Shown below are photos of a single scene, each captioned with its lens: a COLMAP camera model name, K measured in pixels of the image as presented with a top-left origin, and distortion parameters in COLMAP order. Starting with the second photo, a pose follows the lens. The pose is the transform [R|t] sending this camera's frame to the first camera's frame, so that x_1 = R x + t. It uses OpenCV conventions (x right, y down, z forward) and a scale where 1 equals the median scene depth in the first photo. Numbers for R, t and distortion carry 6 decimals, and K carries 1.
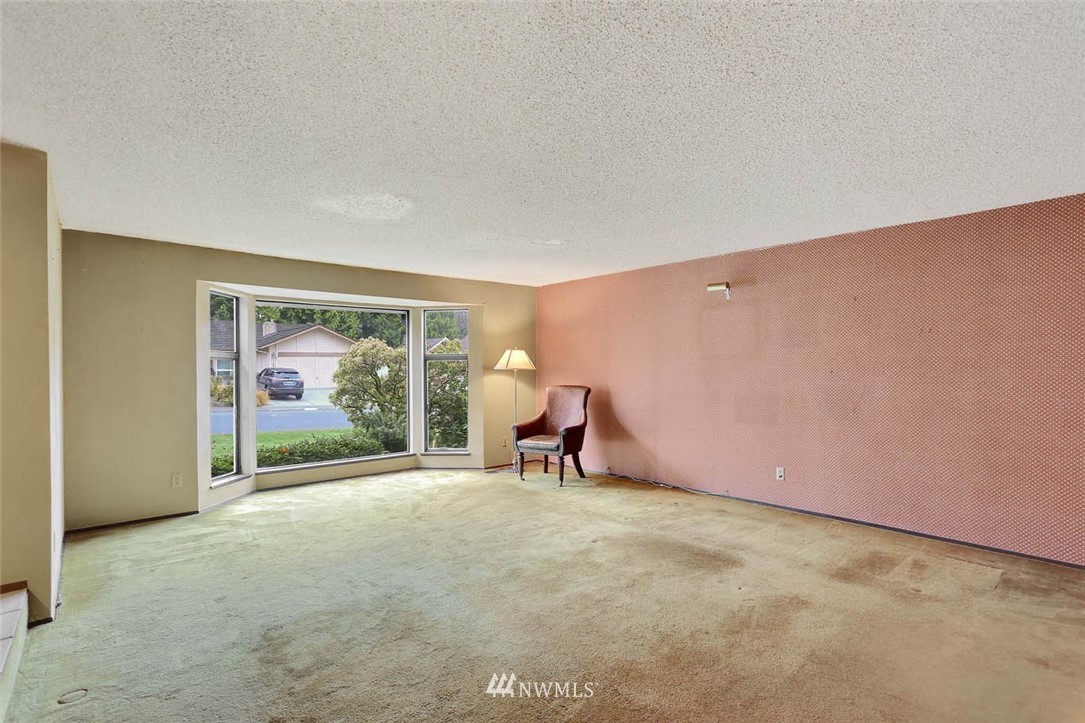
lens RADIAL K [[519.4, 0, 537.8], [0, 519.4, 363.1], [0, 0, 1]] dist [-0.038704, 0.000739]
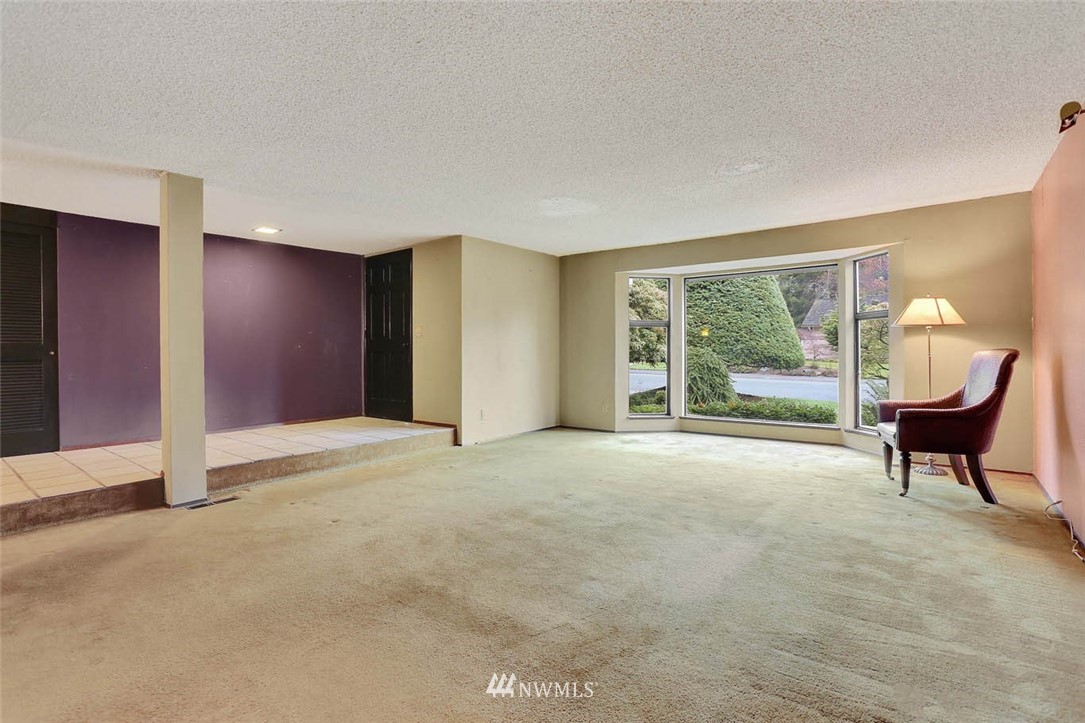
lens RADIAL K [[519.4, 0, 537.8], [0, 519.4, 363.1], [0, 0, 1]] dist [-0.038704, 0.000739]
pose [[0.163900, 0.026760, -0.986114, 0.612562], [0.017890, 0.999387, 0.030094, 0.037045], [0.986315, -0.022574, 0.163320, 0.428561]]
